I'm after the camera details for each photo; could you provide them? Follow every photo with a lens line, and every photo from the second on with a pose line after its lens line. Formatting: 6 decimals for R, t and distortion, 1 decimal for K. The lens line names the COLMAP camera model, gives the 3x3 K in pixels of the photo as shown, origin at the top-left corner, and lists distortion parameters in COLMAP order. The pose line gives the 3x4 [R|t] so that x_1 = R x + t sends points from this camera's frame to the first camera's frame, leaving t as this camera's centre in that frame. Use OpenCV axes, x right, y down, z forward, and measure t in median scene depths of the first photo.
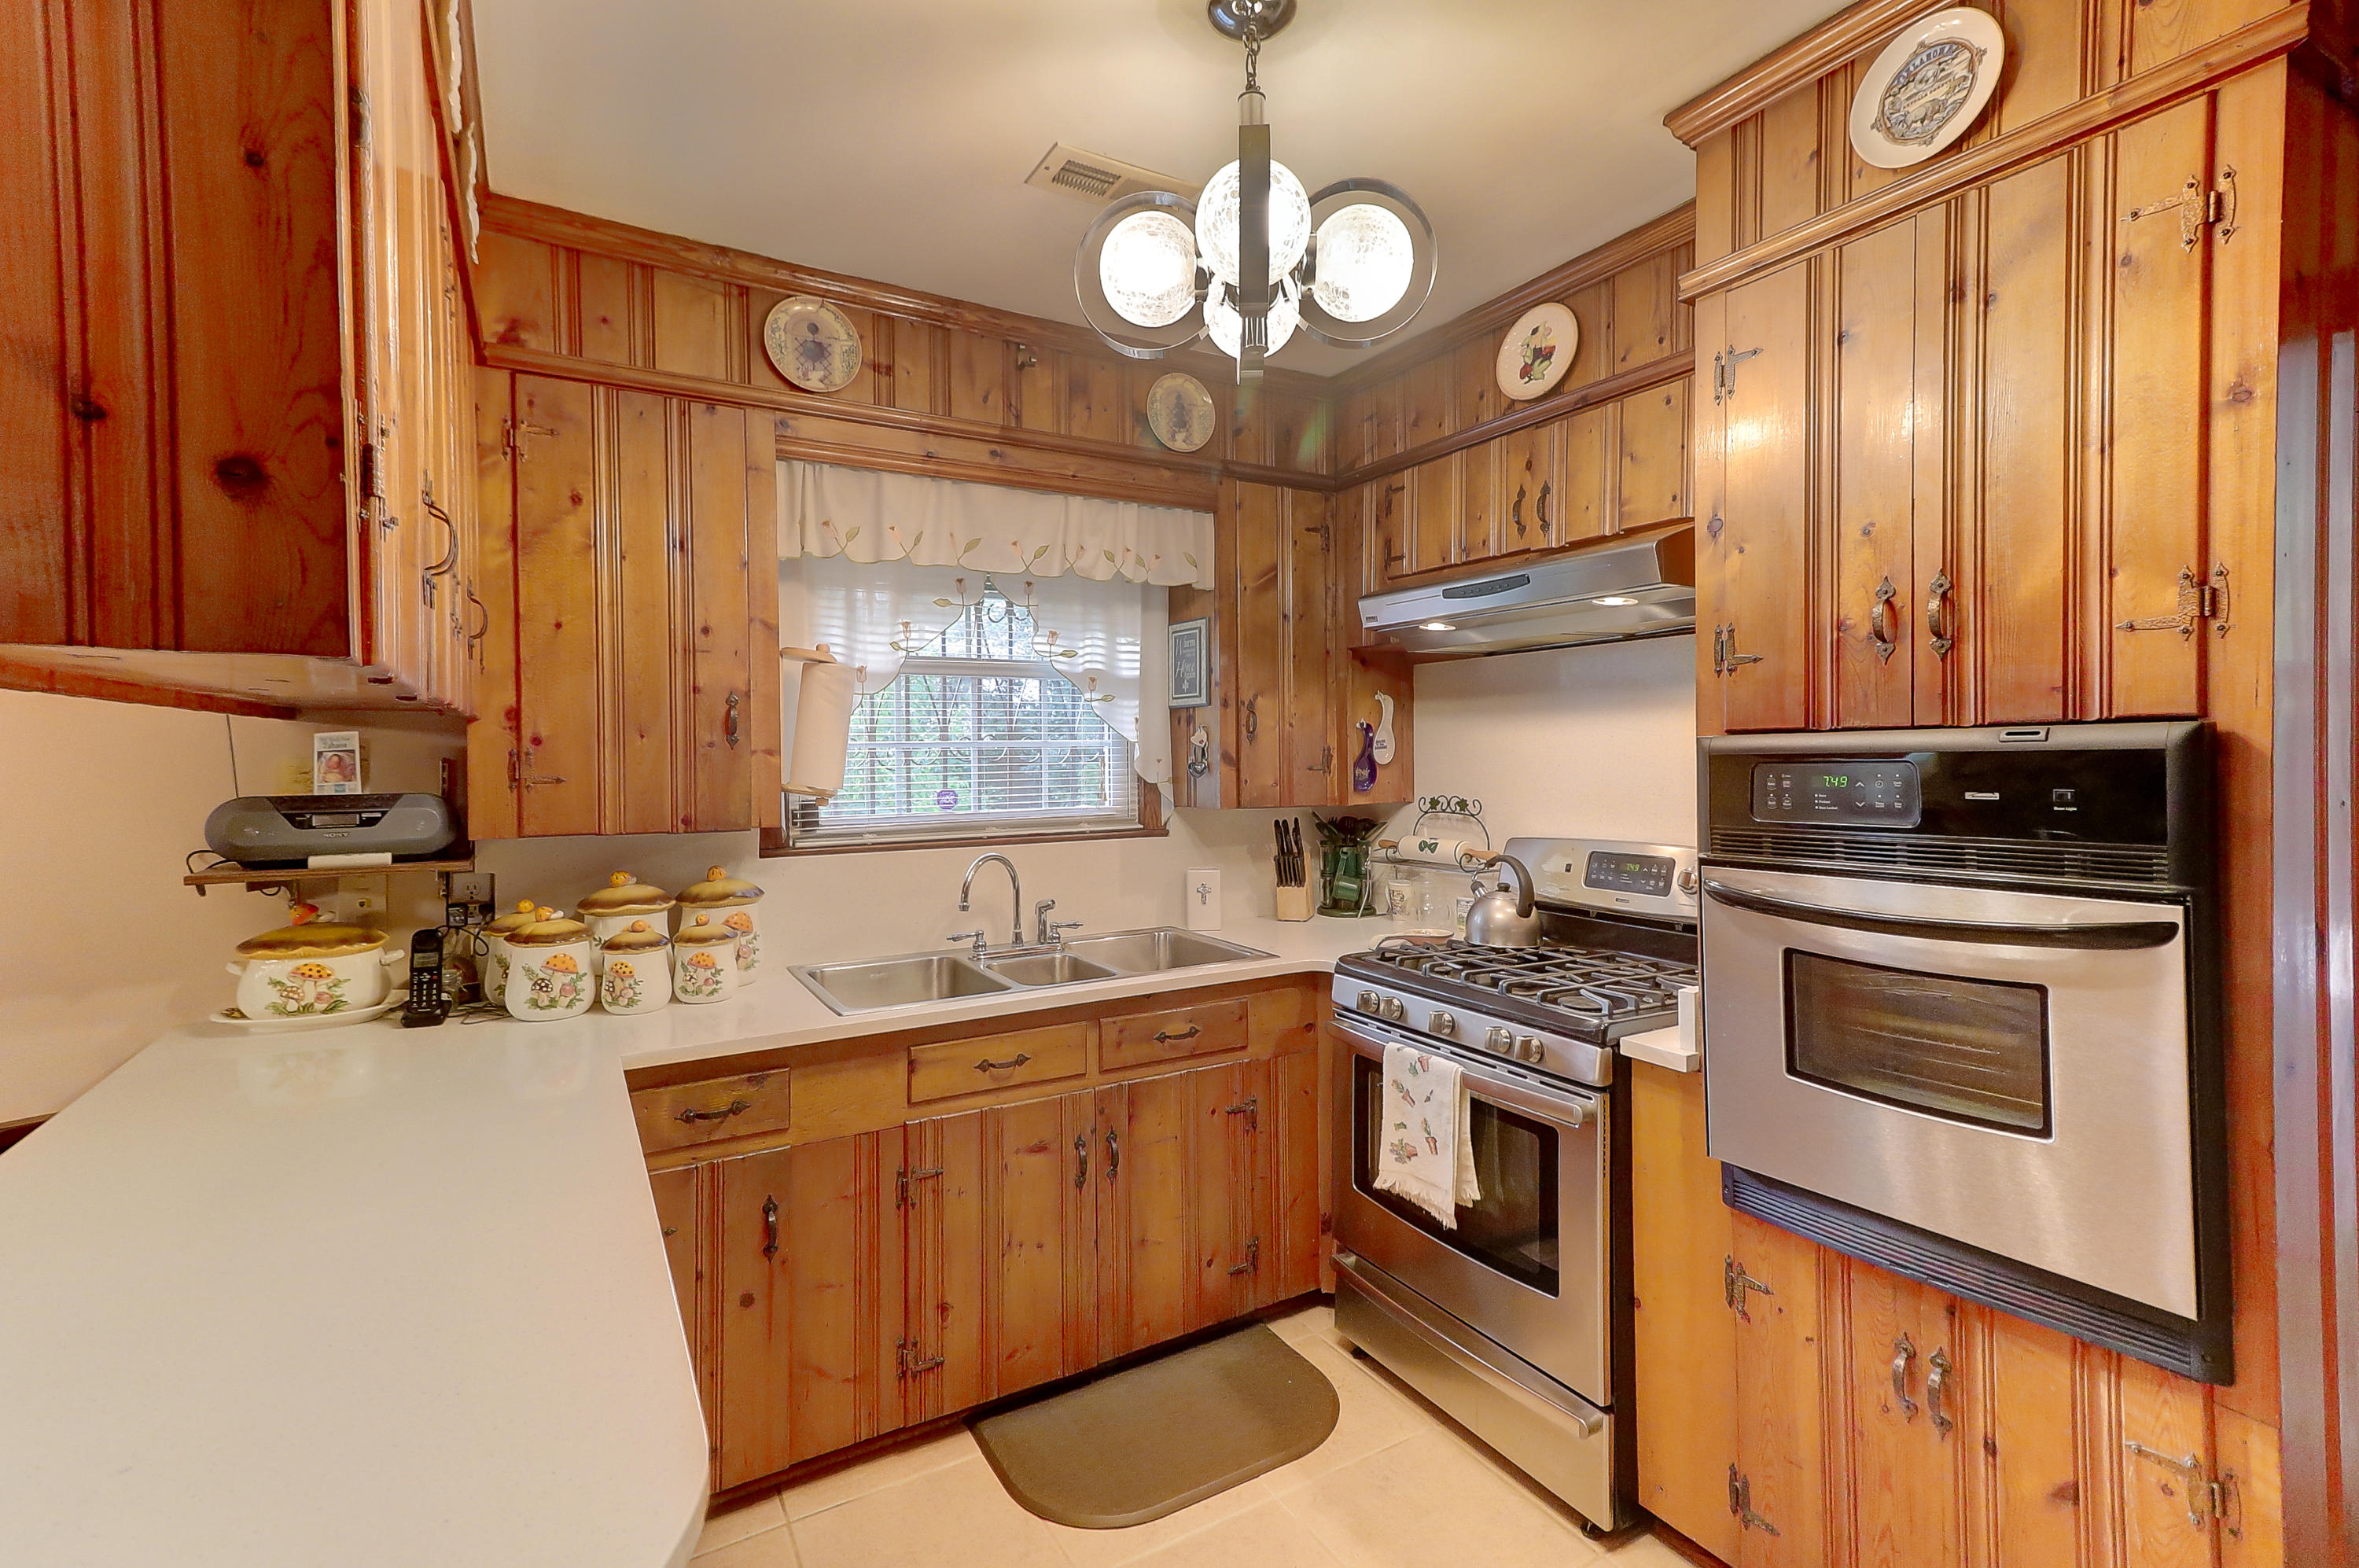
lens RADIAL K [[1064.9, 0, 1176.2], [0, 1064.9, 764.7], [0, 0, 1]] dist [0.030621, -0.002019]
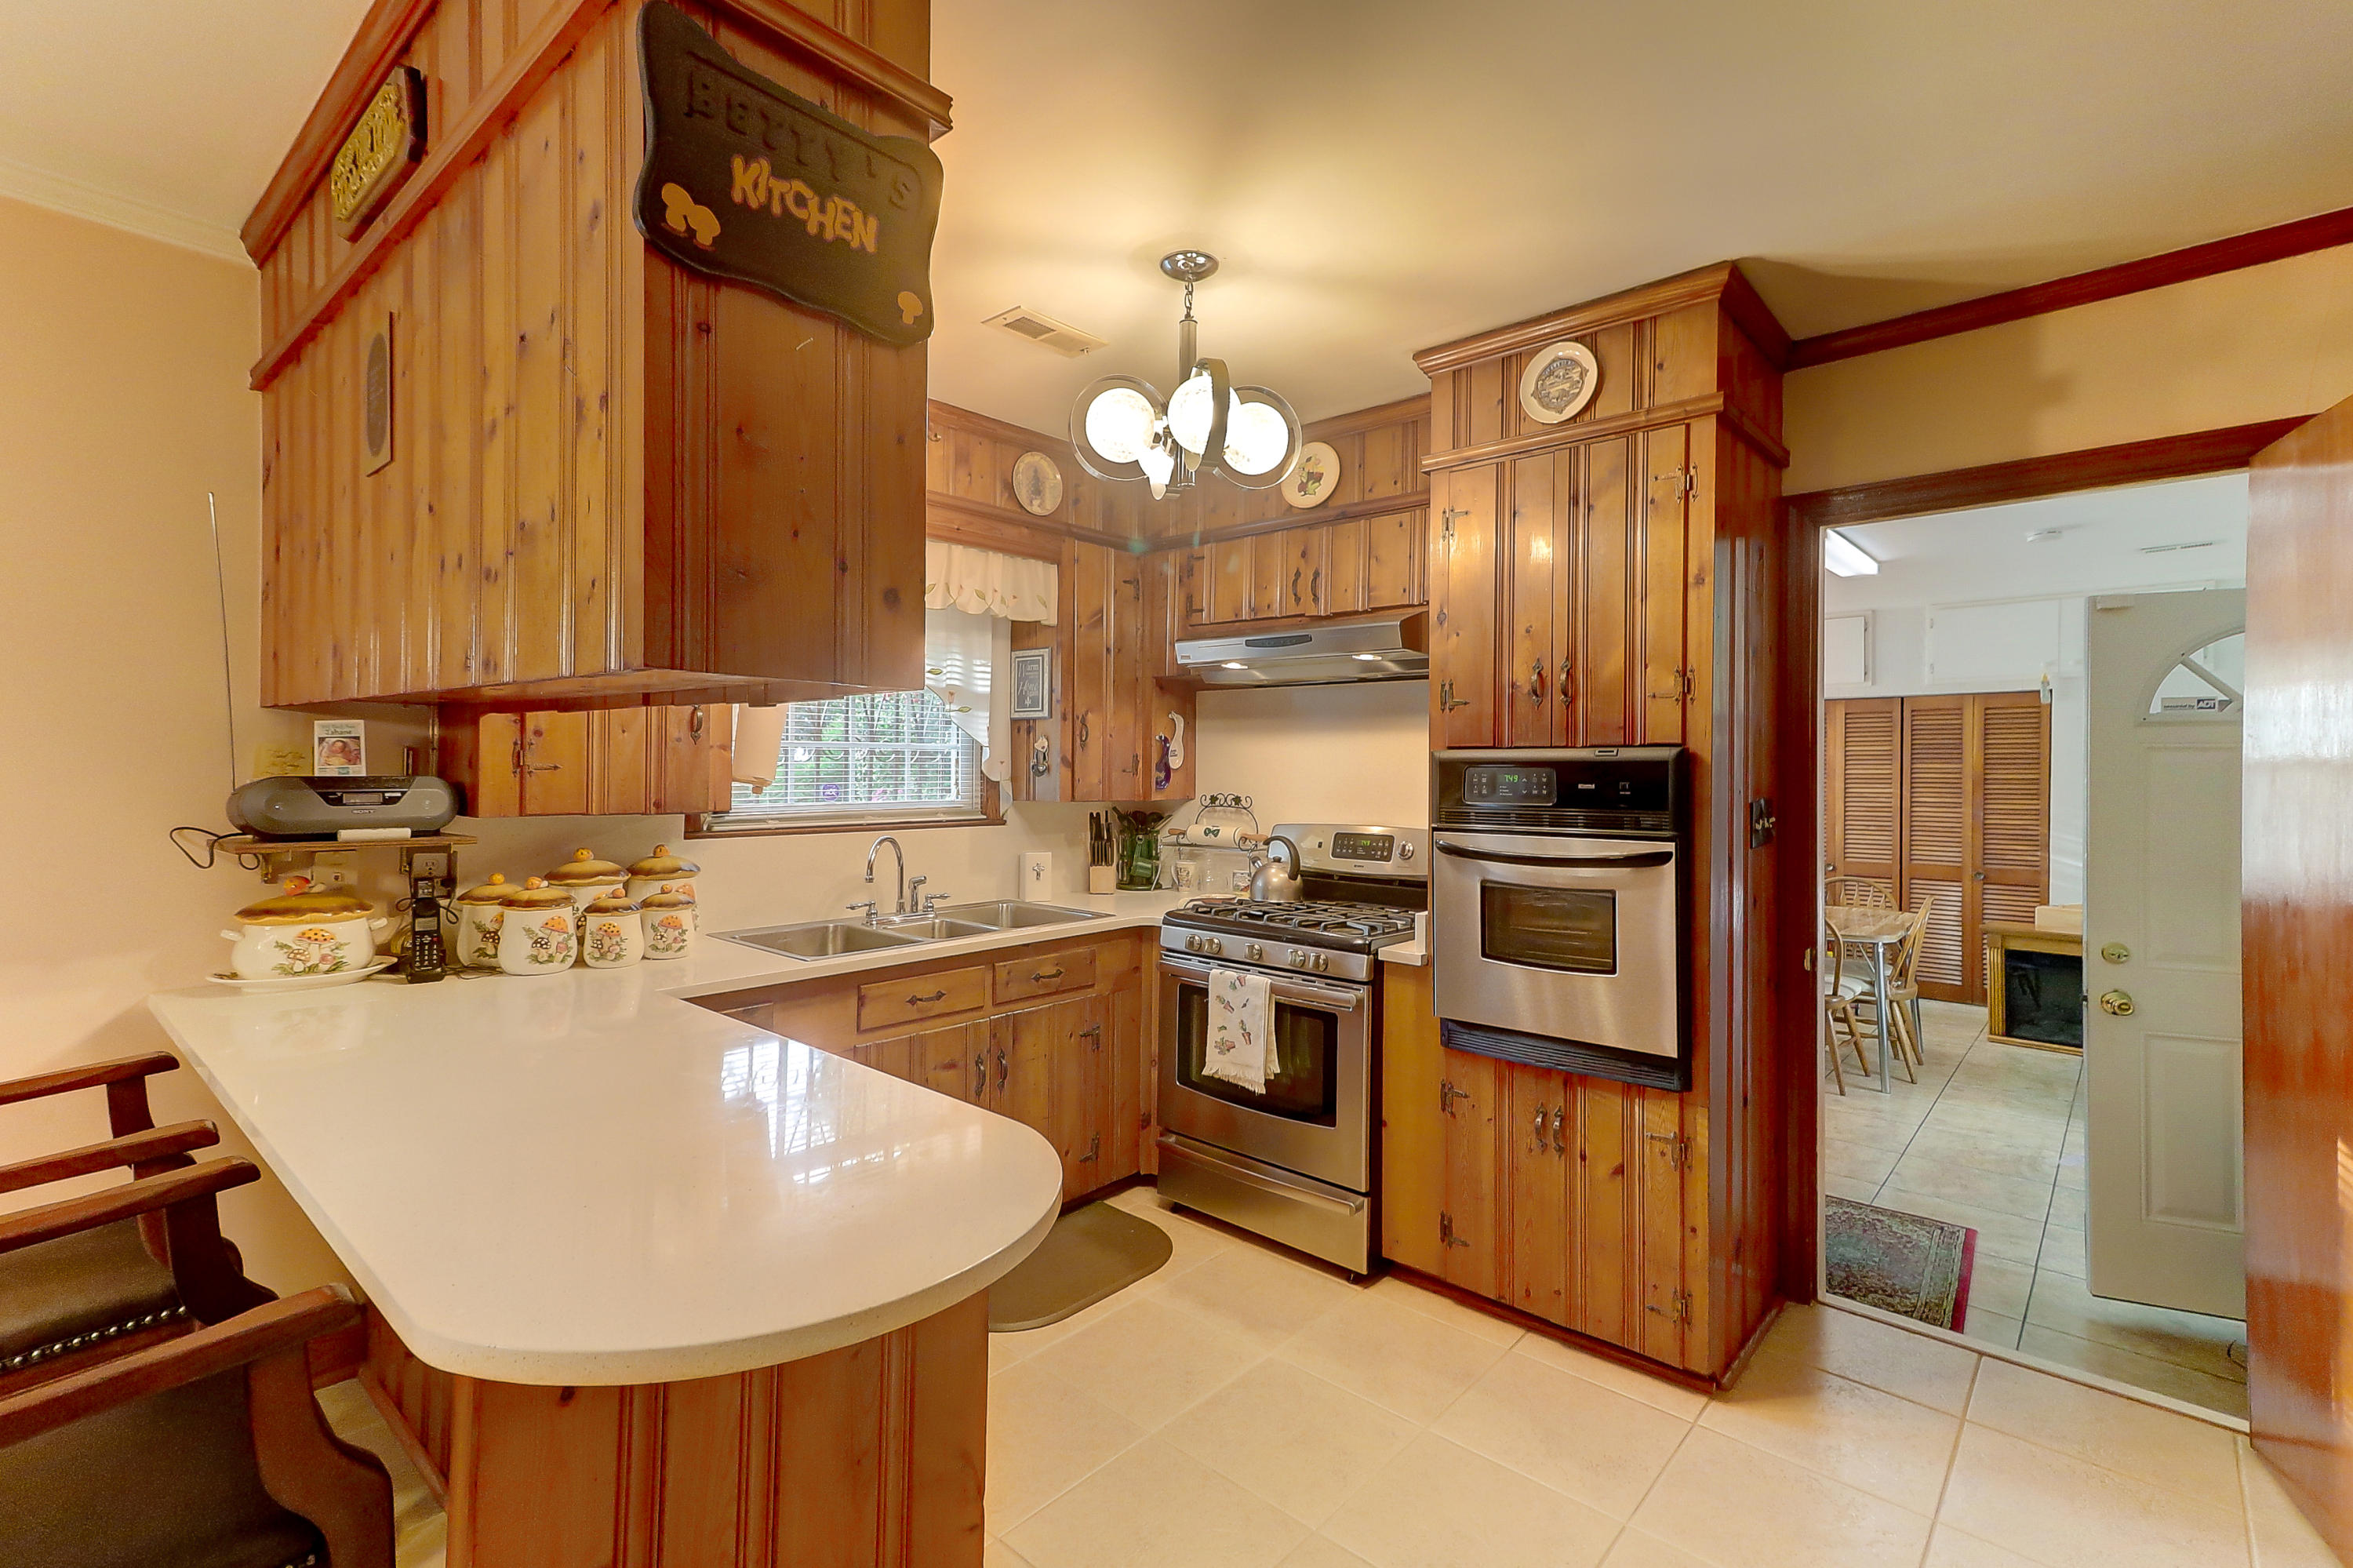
lens RADIAL K [[1062.2, 0, 1173.2], [0, 1062.2, 764.8], [0, 0, 1]] dist [0.030621, -0.002019]
pose [[0.951696, 0.017733, 0.306529, -0.301778], [-0.014341, 0.999809, -0.013312, 0.018122], [-0.306706, 0.008273, 0.951768, -0.316703]]
